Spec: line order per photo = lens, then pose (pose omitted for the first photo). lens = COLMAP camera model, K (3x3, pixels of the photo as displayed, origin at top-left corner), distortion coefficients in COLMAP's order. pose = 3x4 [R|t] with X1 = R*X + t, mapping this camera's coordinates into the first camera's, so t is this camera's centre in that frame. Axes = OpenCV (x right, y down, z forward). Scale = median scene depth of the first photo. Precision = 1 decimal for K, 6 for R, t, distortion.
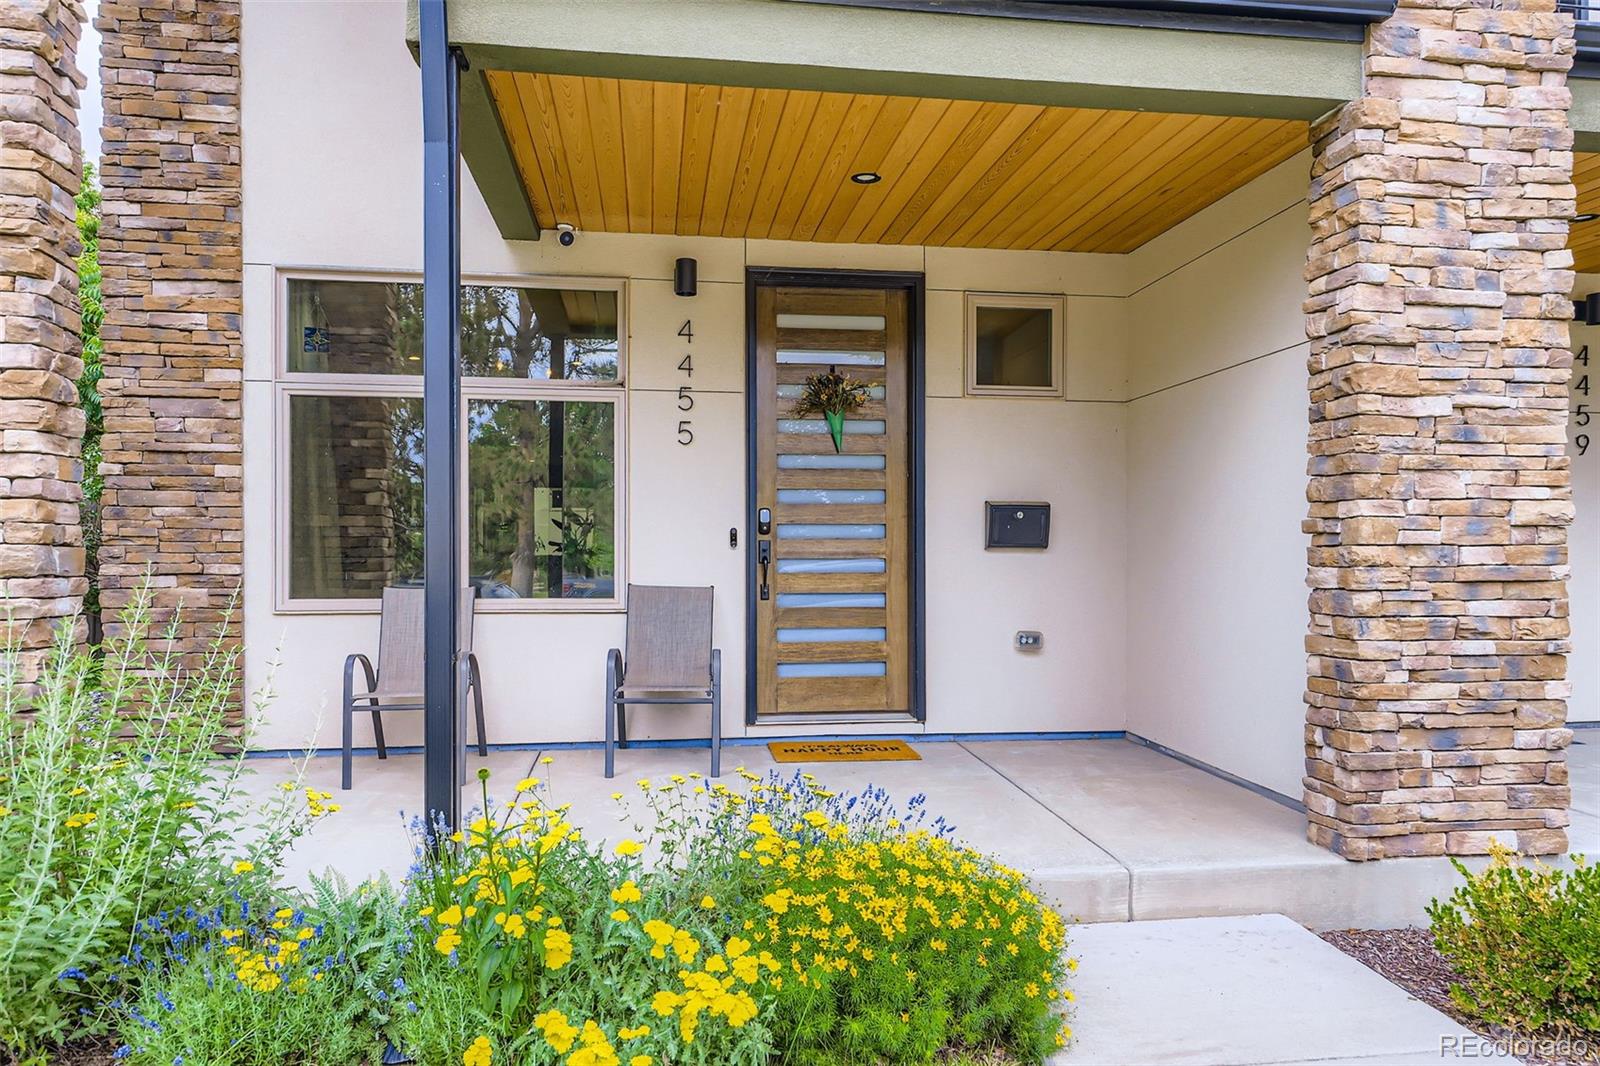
lens RADIAL K [[1138.9, 0, 800.0], [0, 1138.9, 533.0], [0, 0, 1]] dist [0.000647, 0.000220]
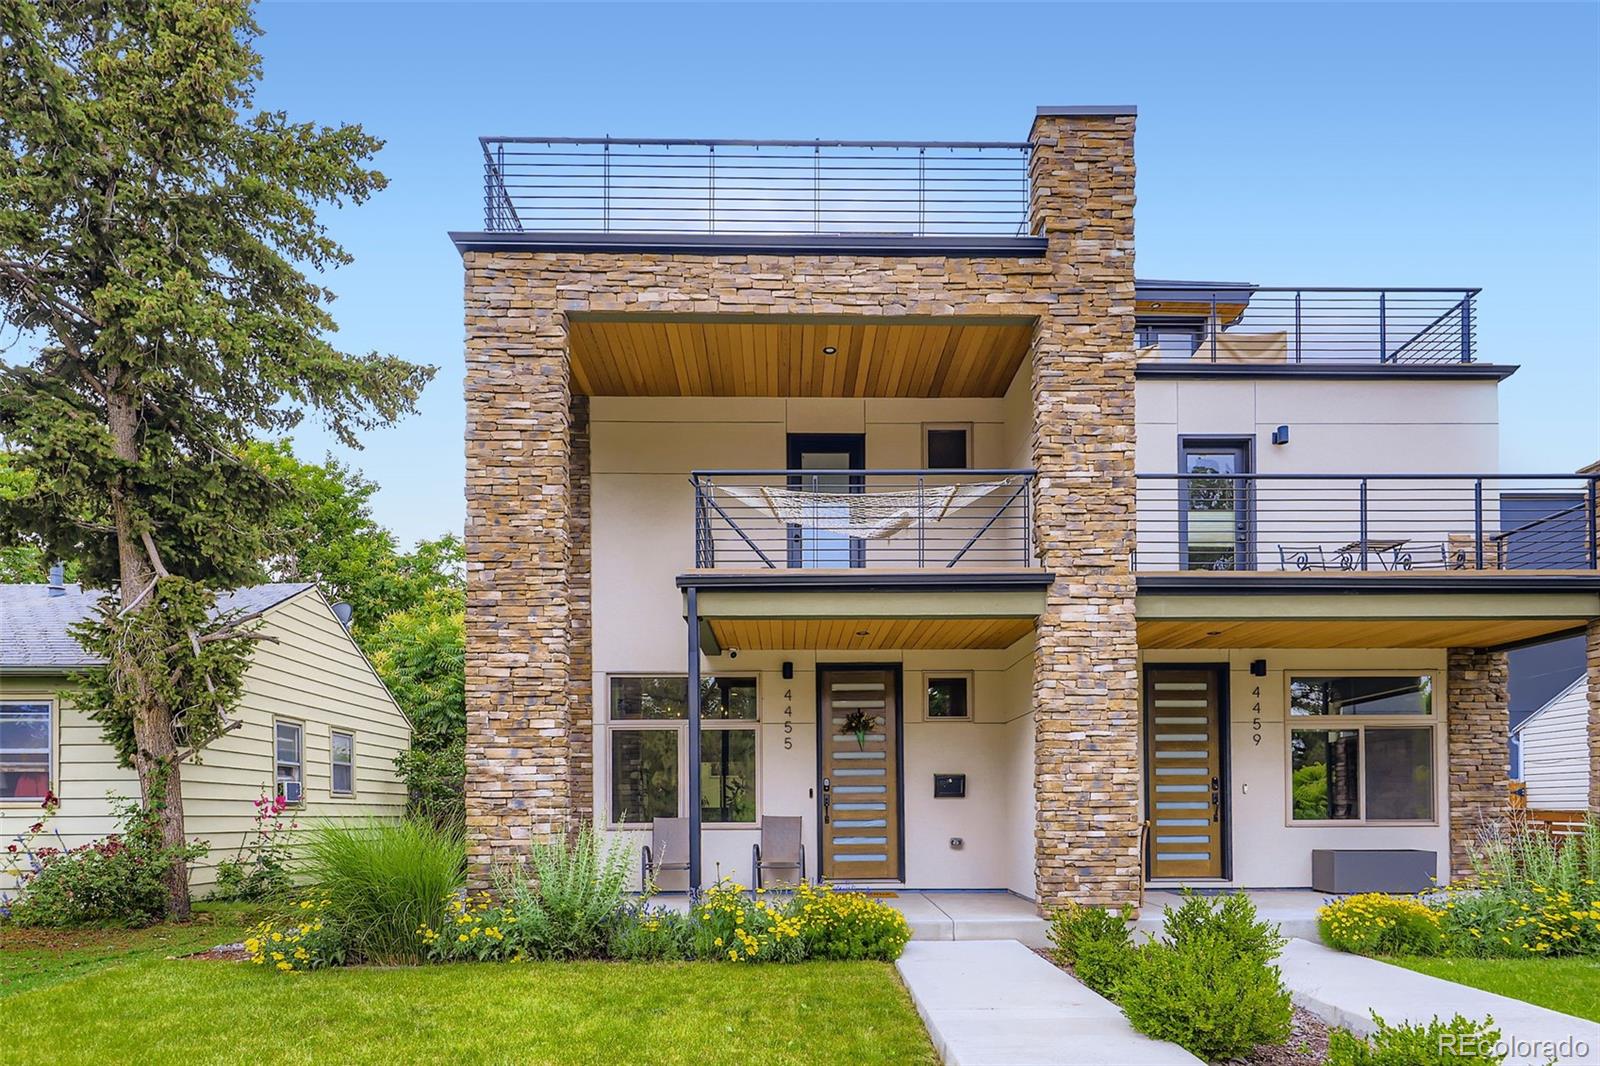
lens RADIAL K [[1454.6, 0, 800.0], [0, 1454.6, 533.0], [0, 0, 1]] dist [0.017384, 0.001647]
pose [[0.991659, -0.033285, -0.124516, 0.292274], [0.010583, 0.983844, -0.178713, 0.012565], [0.128453, 0.175905, 0.975991, -1.842171]]
